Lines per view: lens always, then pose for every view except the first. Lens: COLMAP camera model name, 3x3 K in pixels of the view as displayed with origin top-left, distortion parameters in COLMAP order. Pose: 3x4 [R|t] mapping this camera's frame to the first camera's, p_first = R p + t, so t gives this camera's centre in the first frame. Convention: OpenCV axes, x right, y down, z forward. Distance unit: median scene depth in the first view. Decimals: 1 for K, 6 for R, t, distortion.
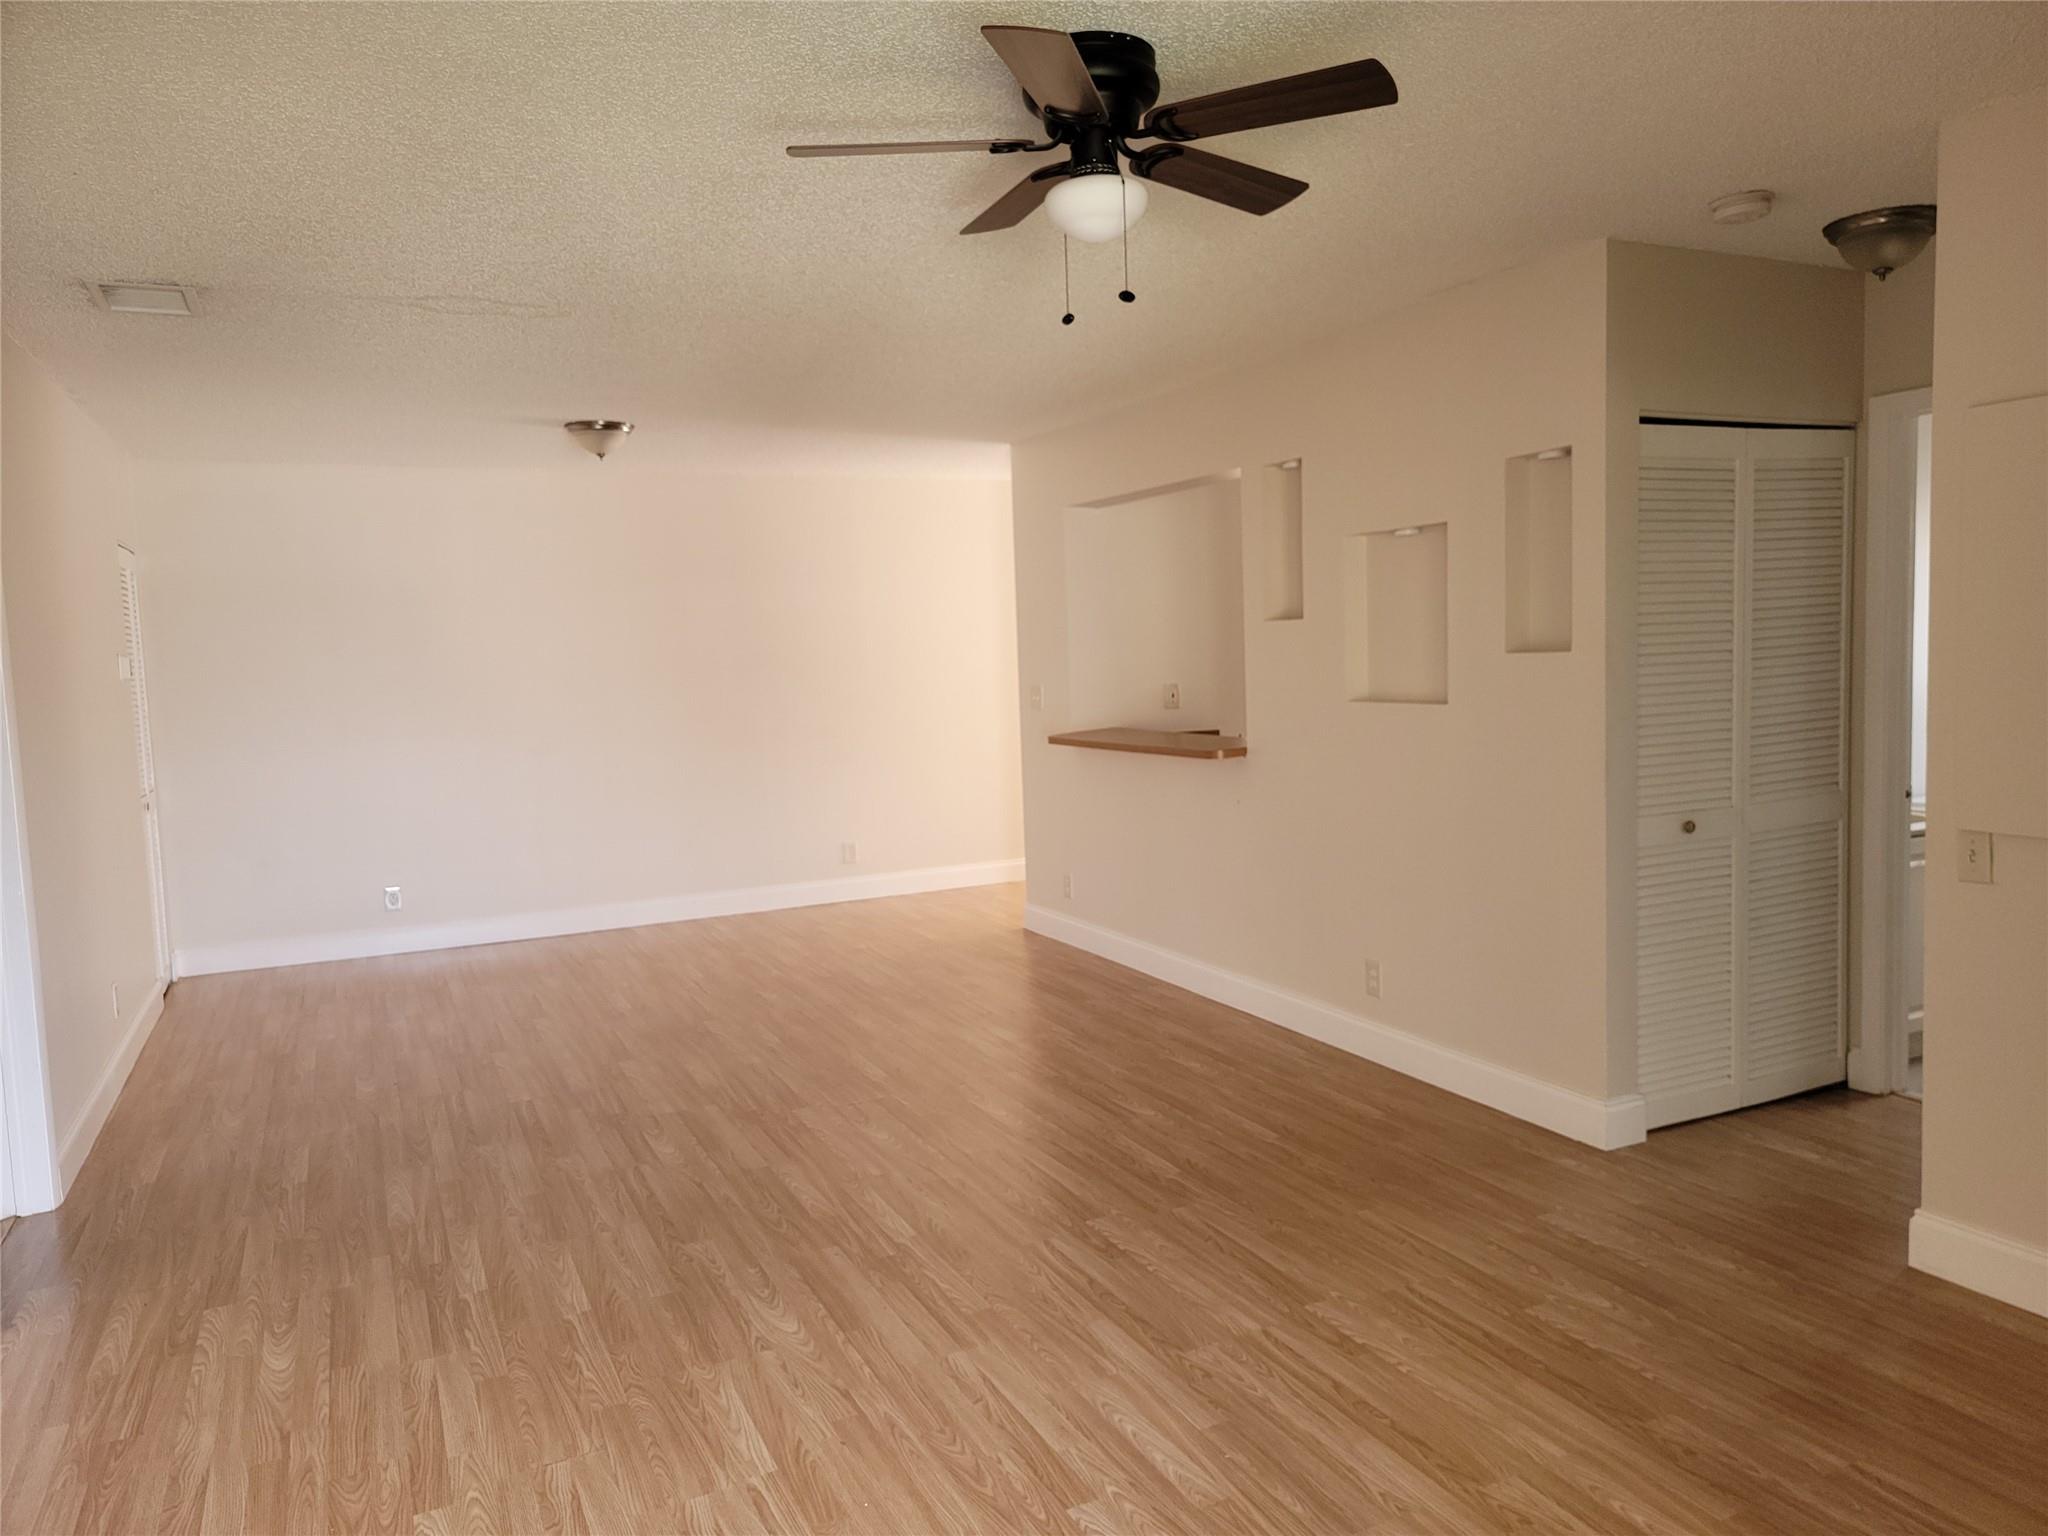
lens RADIAL K [[1443.6, 0, 1038.2], [0, 1443.6, 769.4], [0, 0, 1]] dist [0.036247, -0.014998]
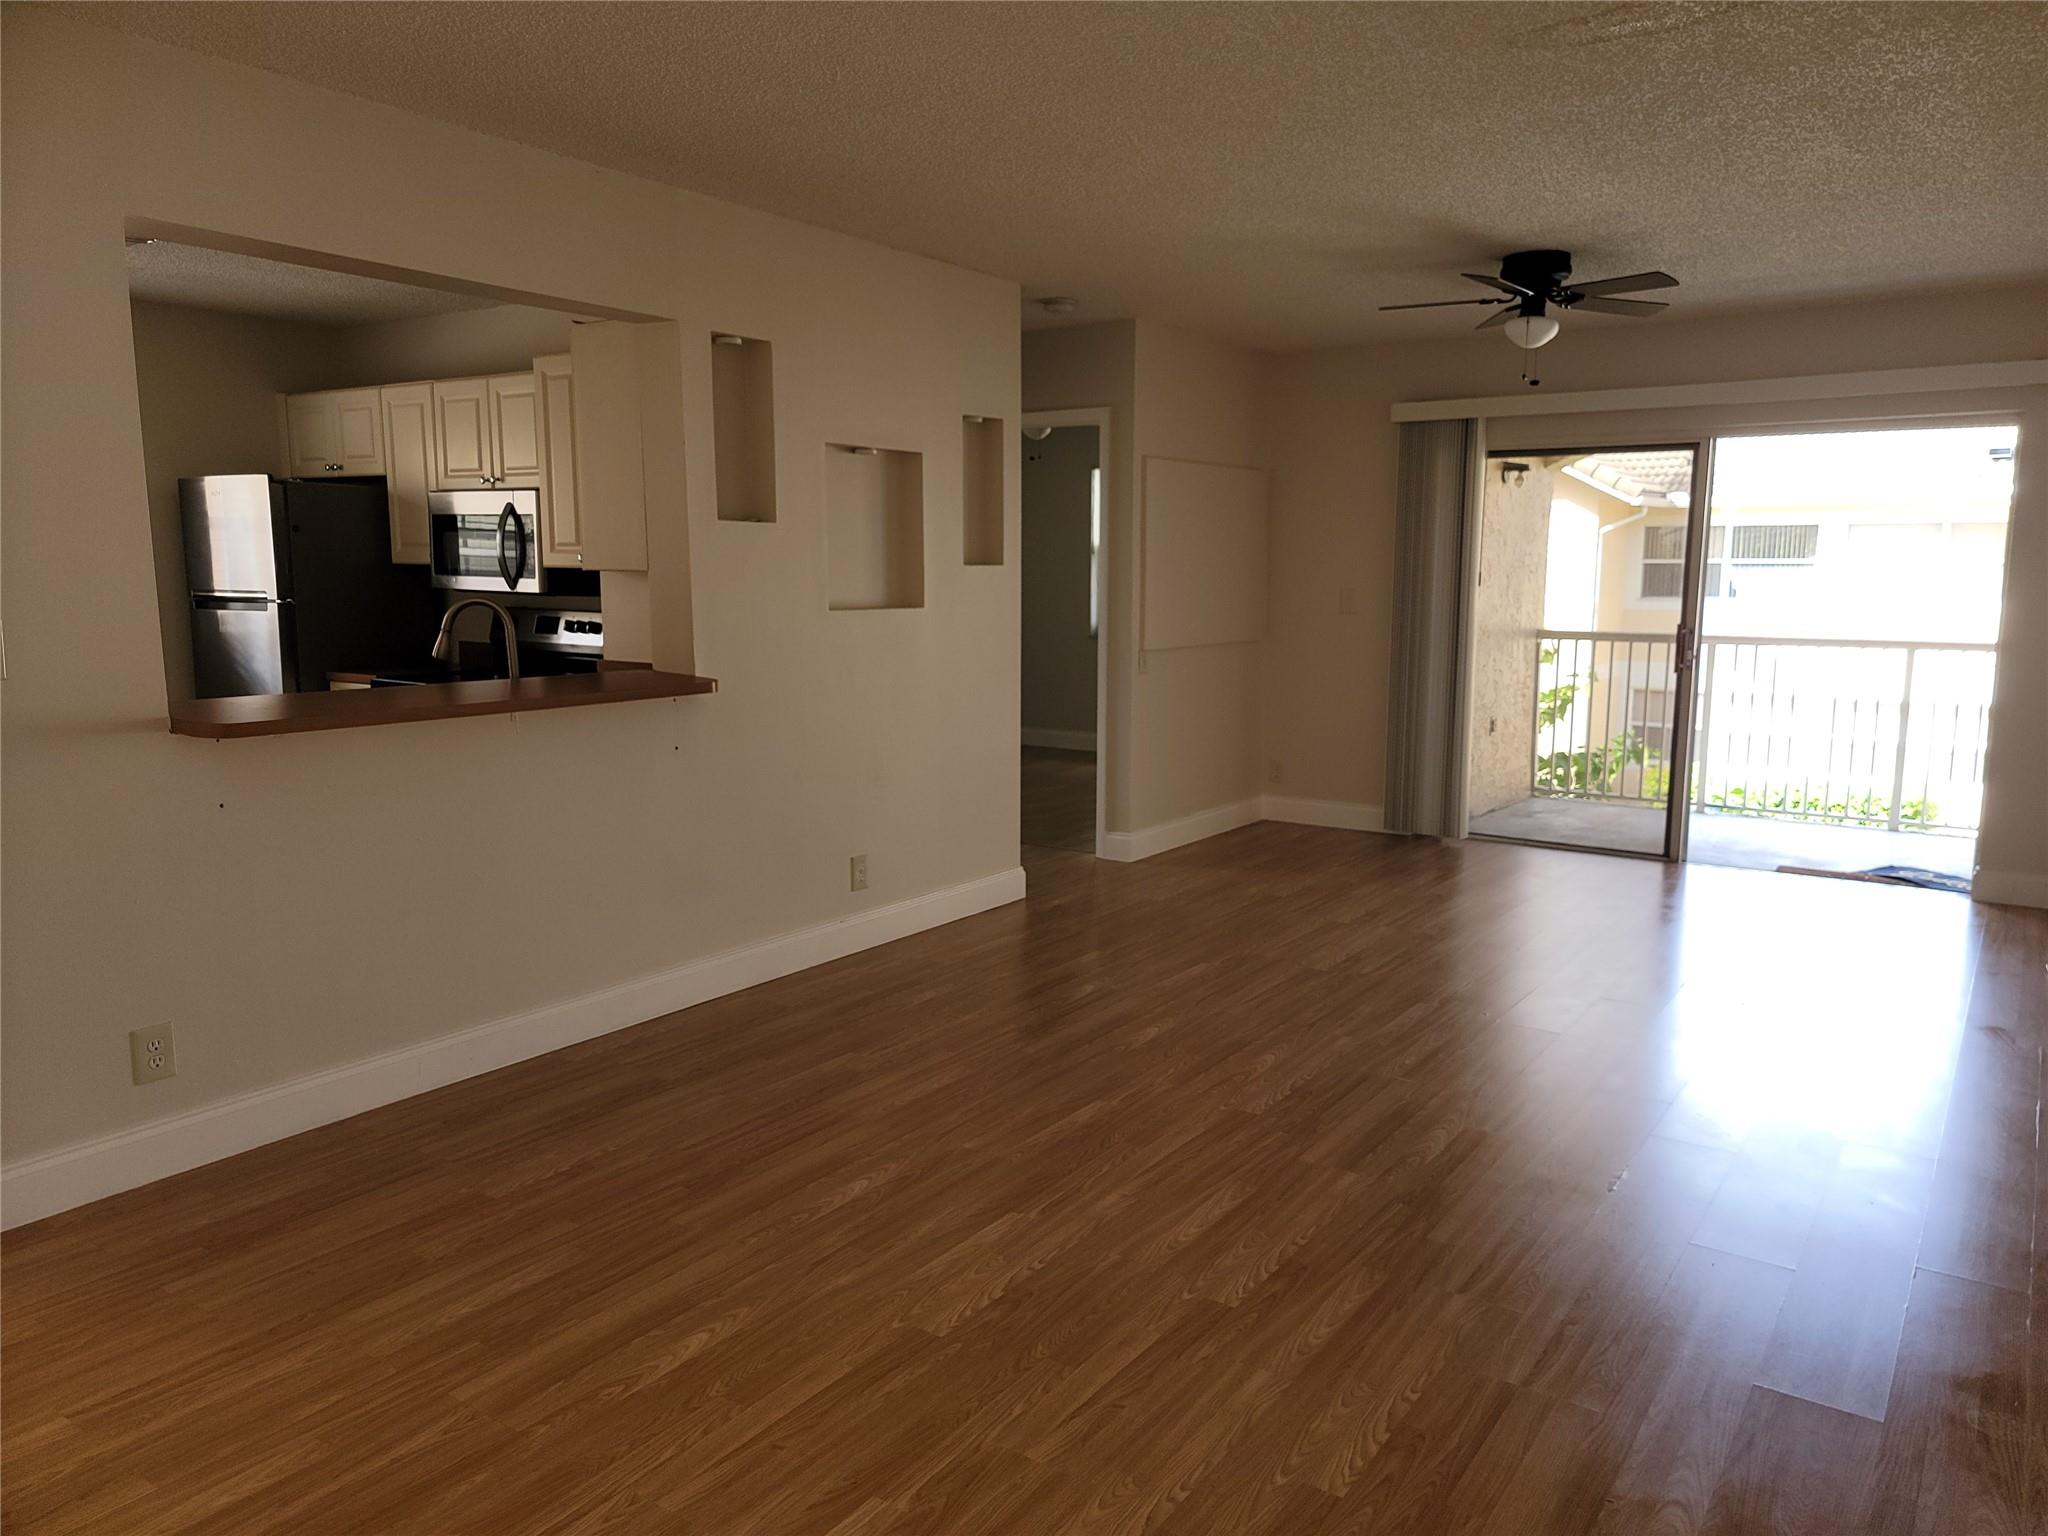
lens RADIAL K [[1443.6, 0, 1045.9], [0, 1443.6, 771.9], [0, 0, 1]] dist [0.036247, -0.014998]
pose [[-0.492872, -0.096763, 0.864704, -0.807225], [0.089150, 0.982951, 0.160809, -0.093801], [-0.865522, 0.156347, -0.475843, 1.488084]]
